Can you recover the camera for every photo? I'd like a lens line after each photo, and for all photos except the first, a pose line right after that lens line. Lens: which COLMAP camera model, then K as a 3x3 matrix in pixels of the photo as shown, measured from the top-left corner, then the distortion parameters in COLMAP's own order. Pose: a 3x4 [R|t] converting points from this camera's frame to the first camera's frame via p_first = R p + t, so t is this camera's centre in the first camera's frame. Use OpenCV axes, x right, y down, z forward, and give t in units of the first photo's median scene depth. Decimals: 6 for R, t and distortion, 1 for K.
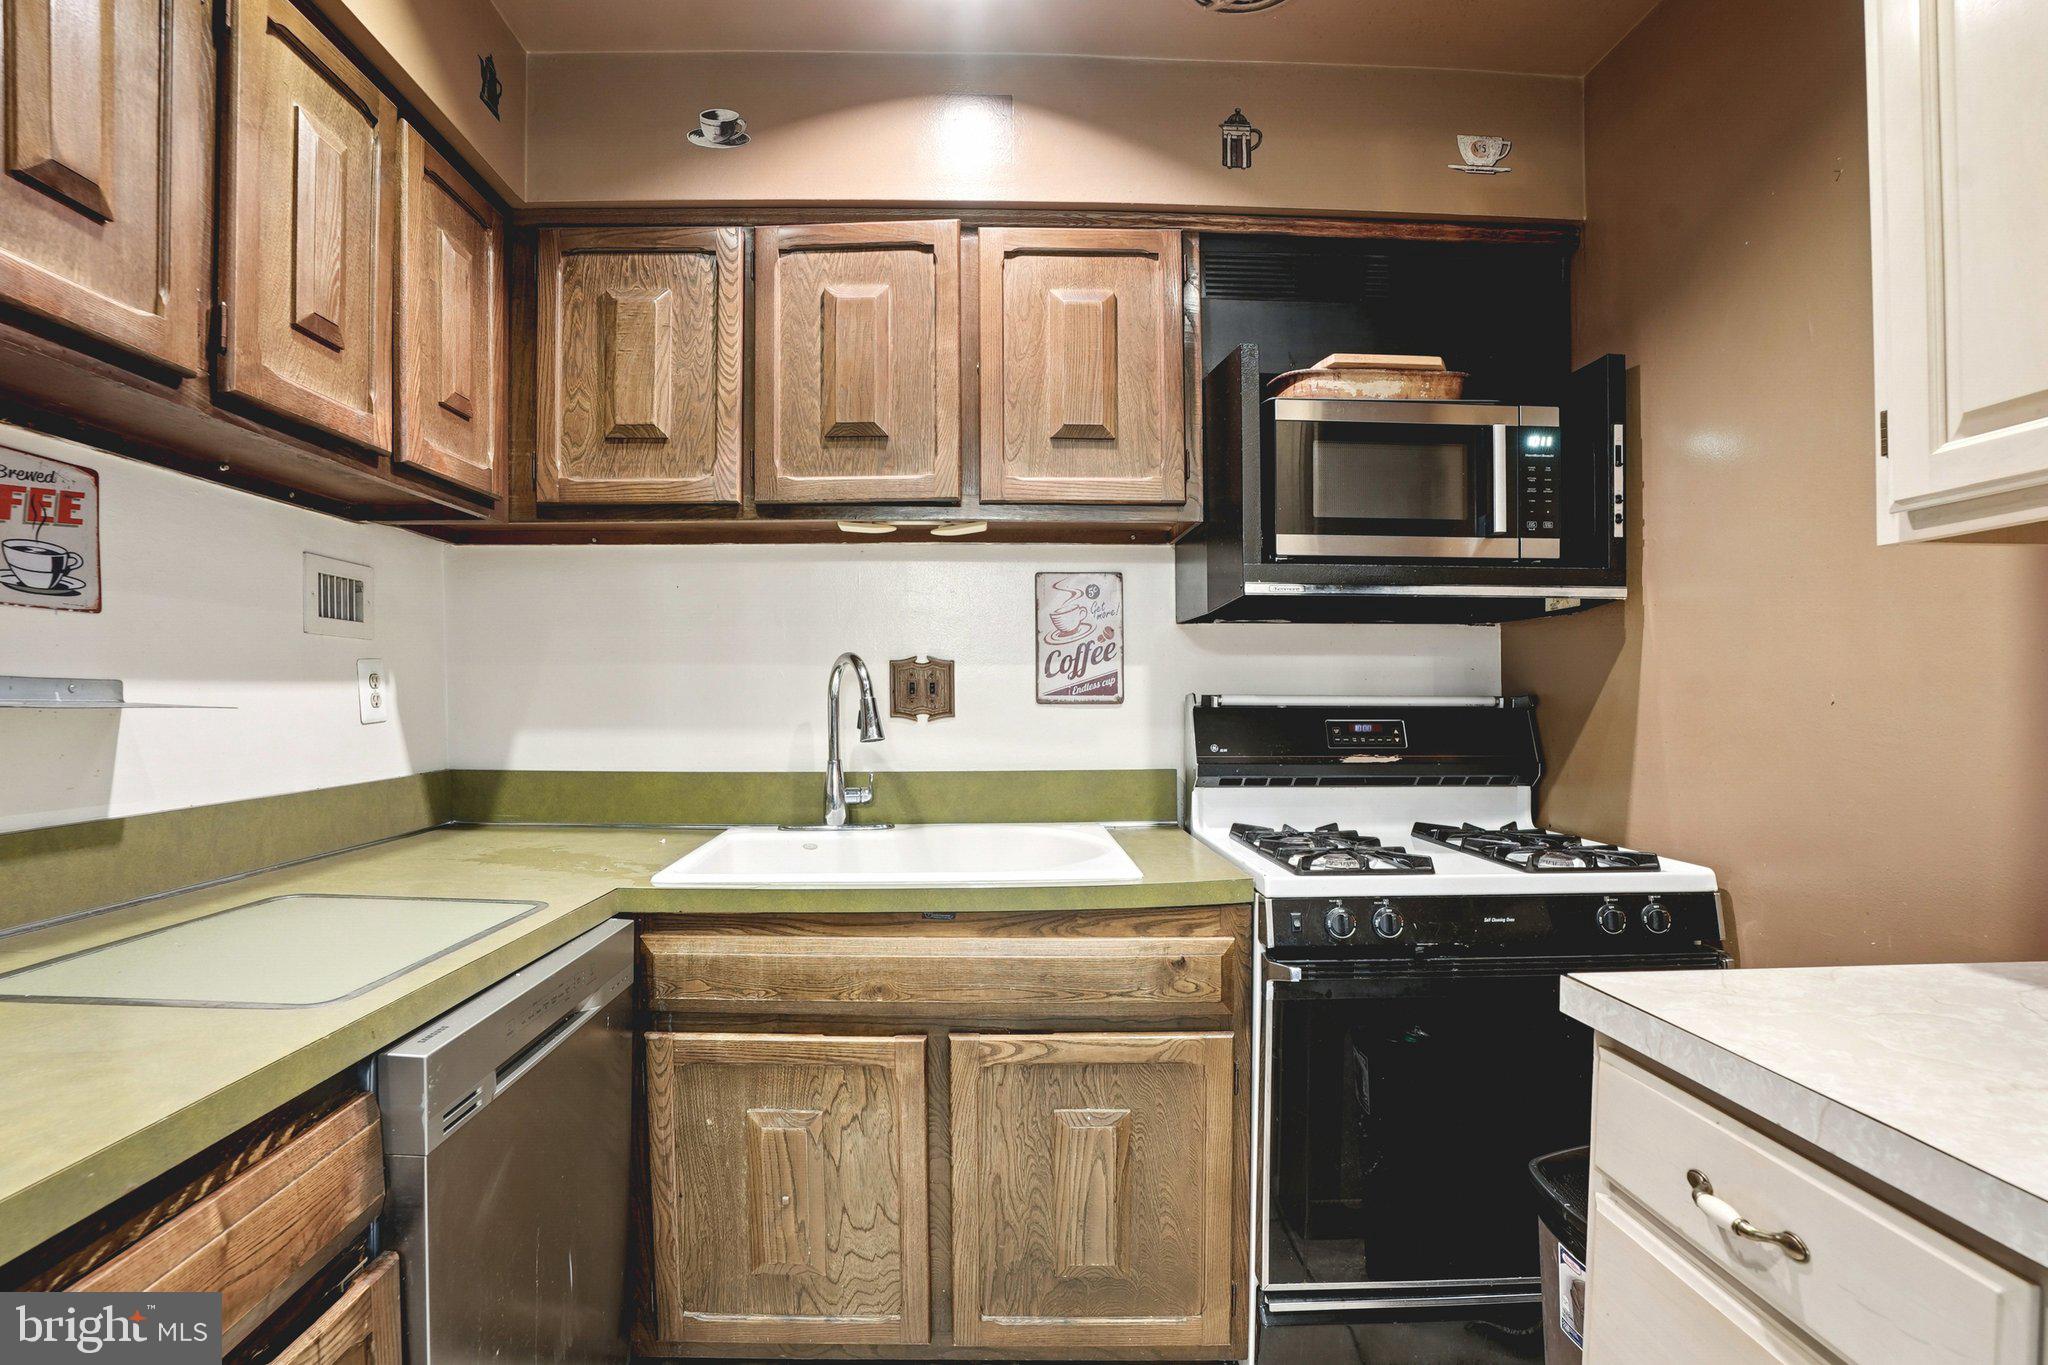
lens RADIAL K [[956.4, 0, 998.1], [0, 956.4, 723.0], [0, 0, 1]] dist [-0.075543, 0.019811]
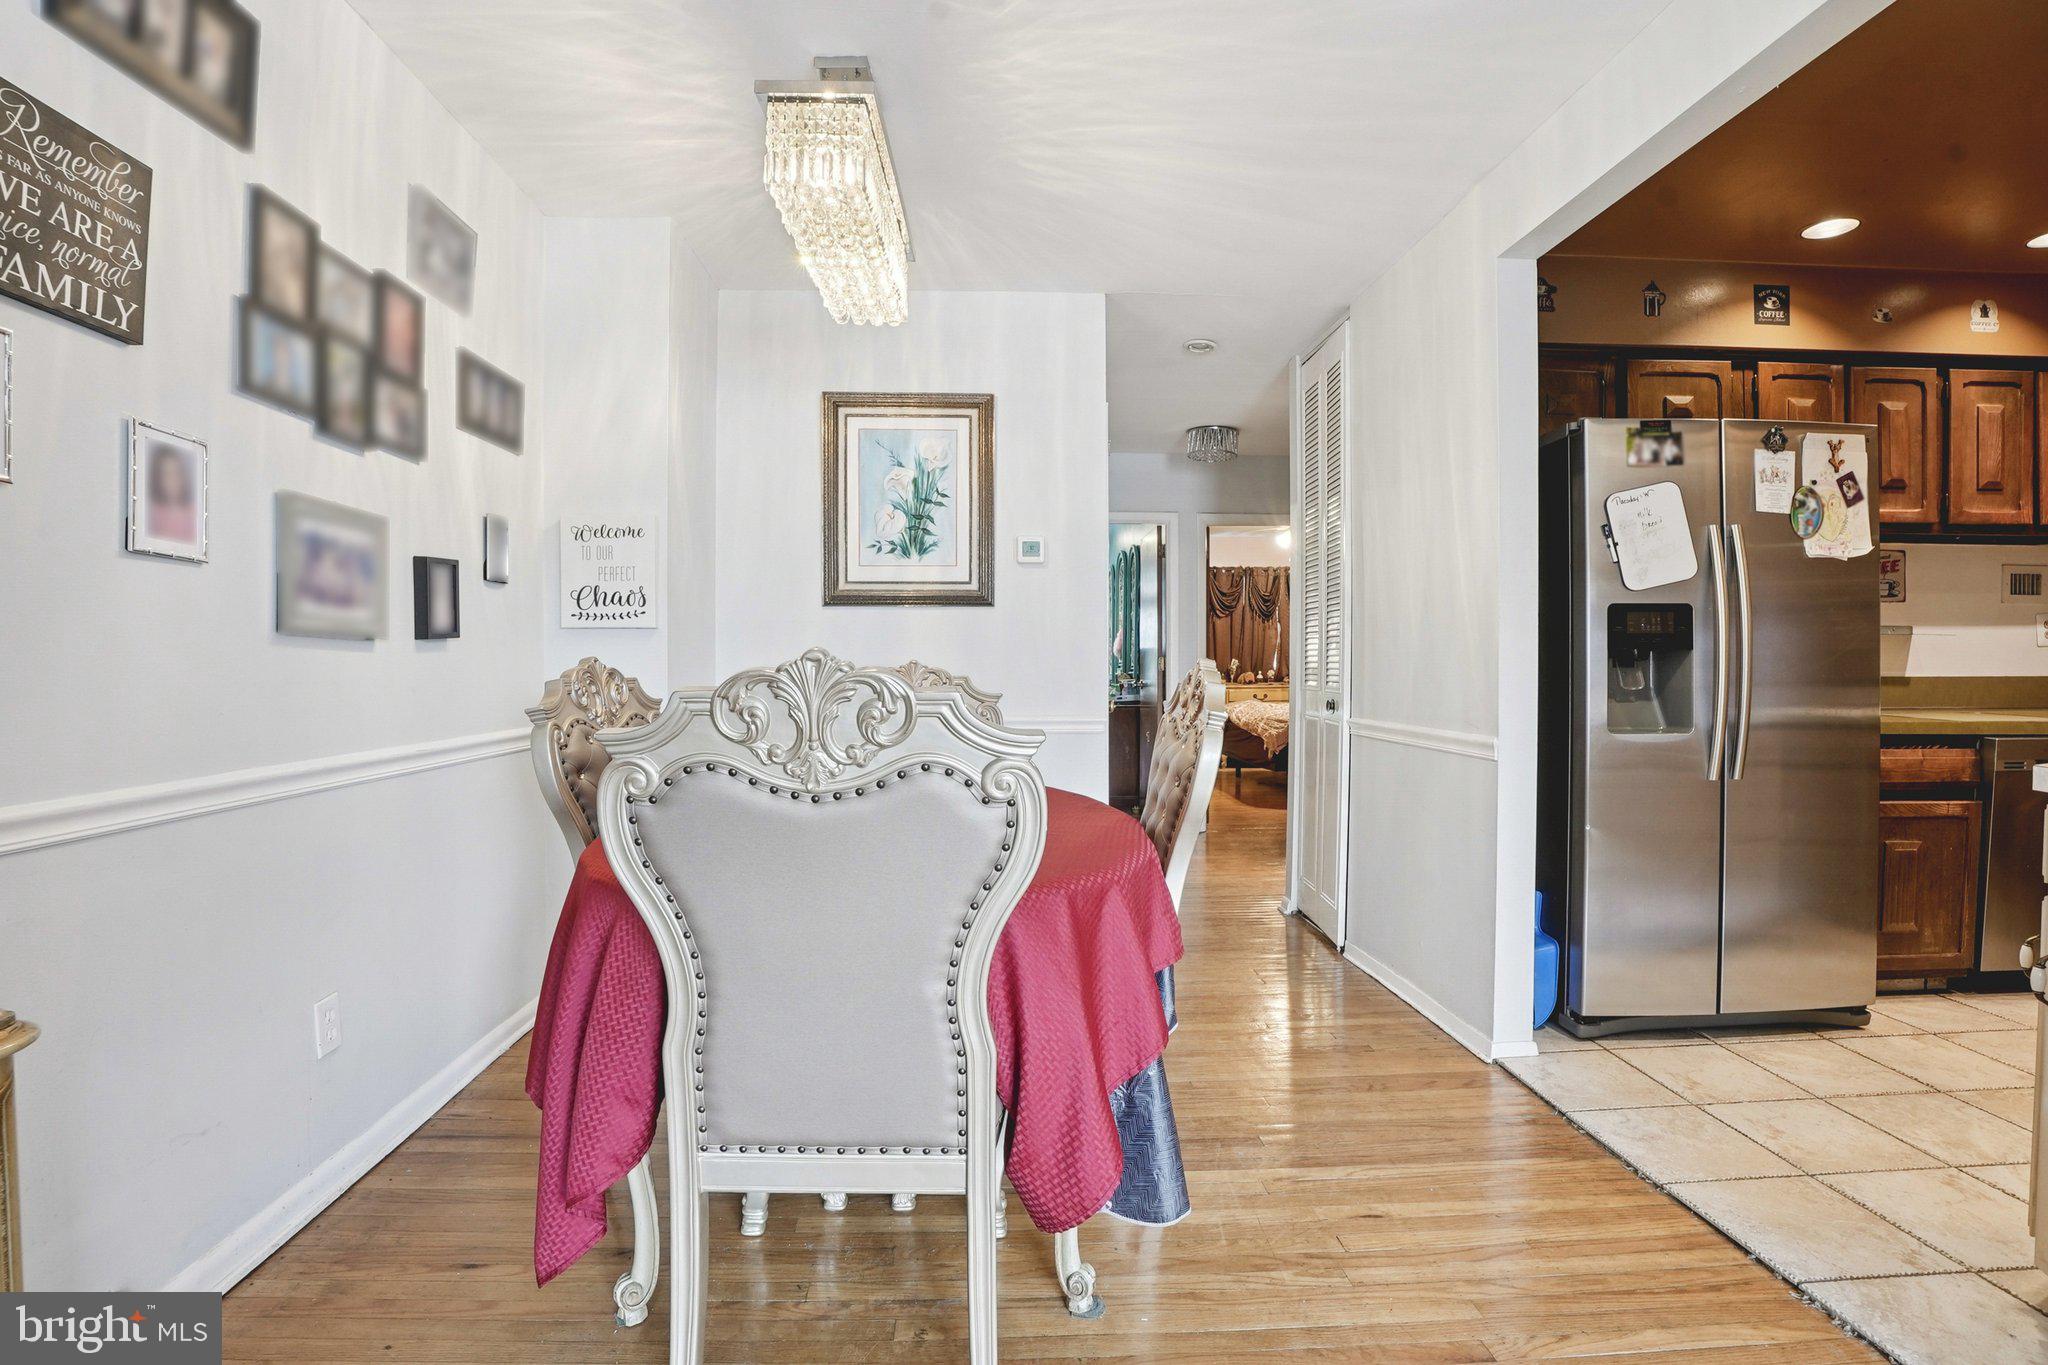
lens RADIAL K [[956.4, 0, 1015.5], [0, 956.4, 677.7], [0, 0, 1]] dist [-0.075543, 0.019811]
pose [[0.001749, 0.016769, -0.999858, 1.290171], [-0.026588, 0.999507, 0.016717, 0.099273], [0.999645, 0.026555, 0.002194, -1.254239]]
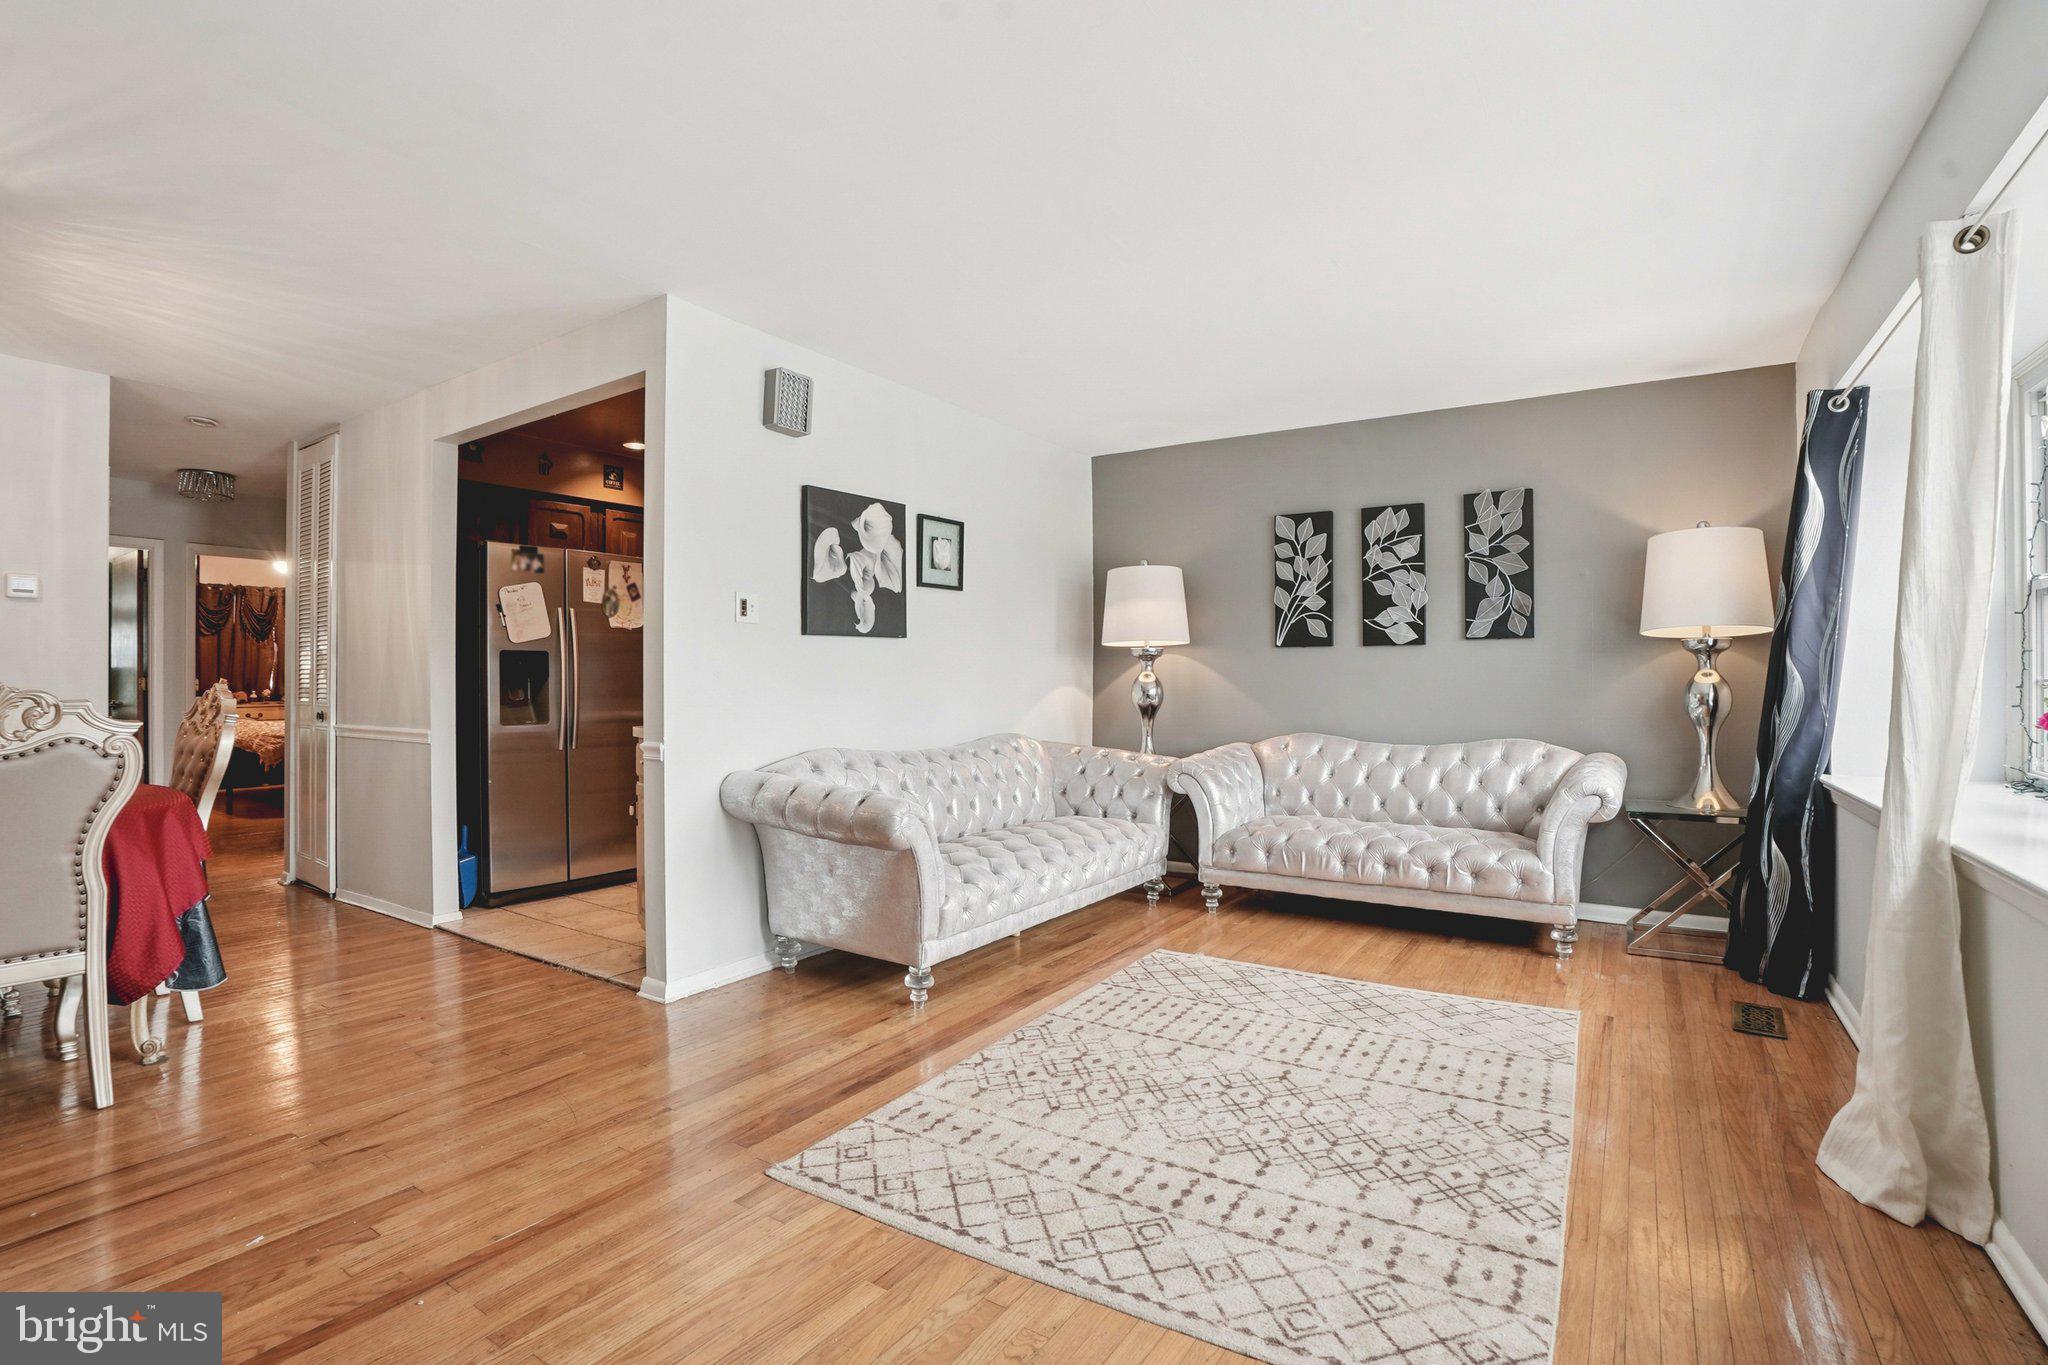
lens RADIAL K [[956.4, 0, 1015.9], [0, 956.4, 683.8], [0, 0, 1]] dist [-0.075543, 0.019811]
pose [[0.813505, 0.003734, -0.581546, 2.655643], [-0.017580, 0.999680, -0.018174, 0.094485], [0.581293, 0.025008, 0.813310, -1.628489]]
